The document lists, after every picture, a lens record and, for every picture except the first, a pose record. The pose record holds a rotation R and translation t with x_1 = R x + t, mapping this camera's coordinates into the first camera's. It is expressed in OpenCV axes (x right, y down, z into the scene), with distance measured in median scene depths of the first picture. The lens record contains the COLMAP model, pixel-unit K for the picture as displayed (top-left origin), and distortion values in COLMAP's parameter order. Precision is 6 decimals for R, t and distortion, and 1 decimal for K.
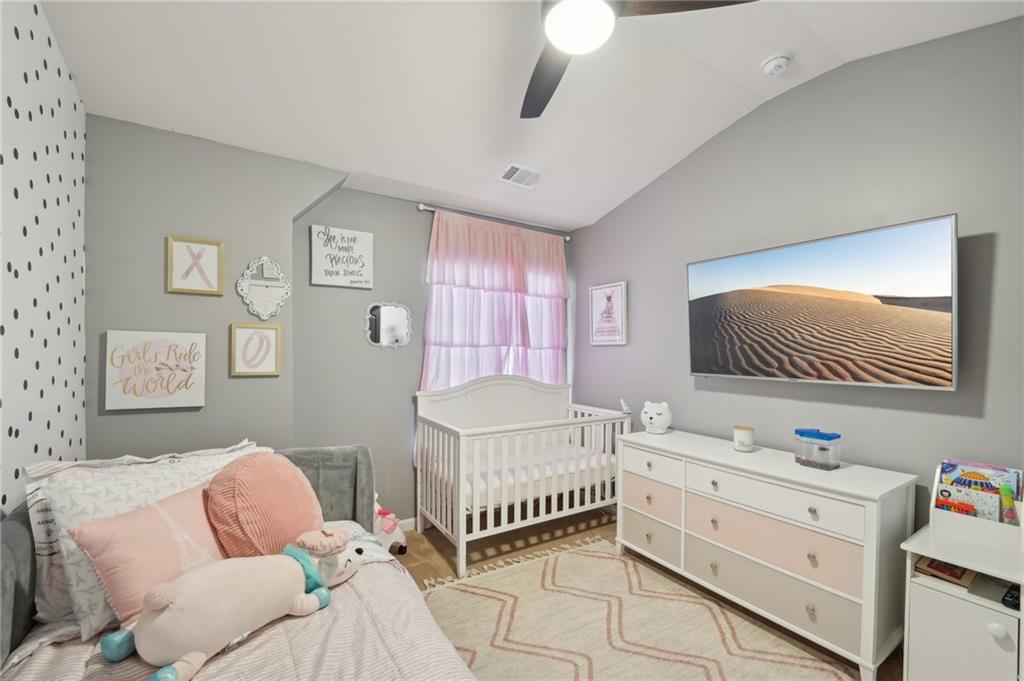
lens RADIAL K [[427.6, 0, 515.6], [0, 427.6, 354.6], [0, 0, 1]] dist [-0.001108, -0.000402]
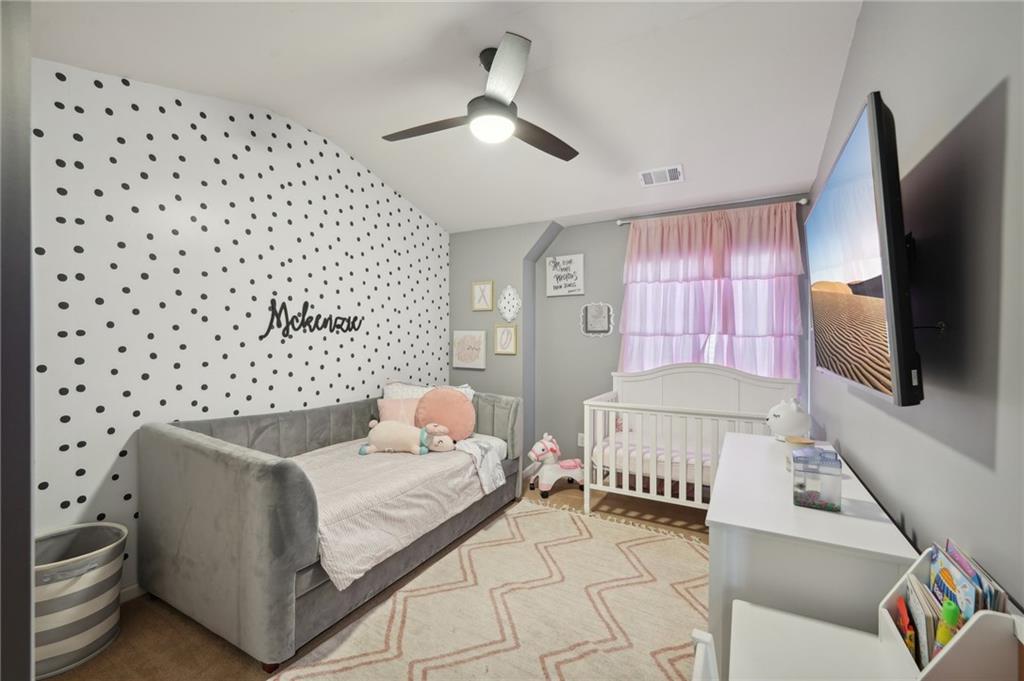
lens RADIAL K [[417.2, 0, 512.6], [0, 417.2, 345.4], [0, 0, 1]] dist [-0.002619, -0.000077]
pose [[0.467749, 0.006586, -0.883837, 0.760953], [-0.006849, 0.999969, 0.003827, 0.006146], [0.883835, 0.004263, 0.467779, 0.183184]]
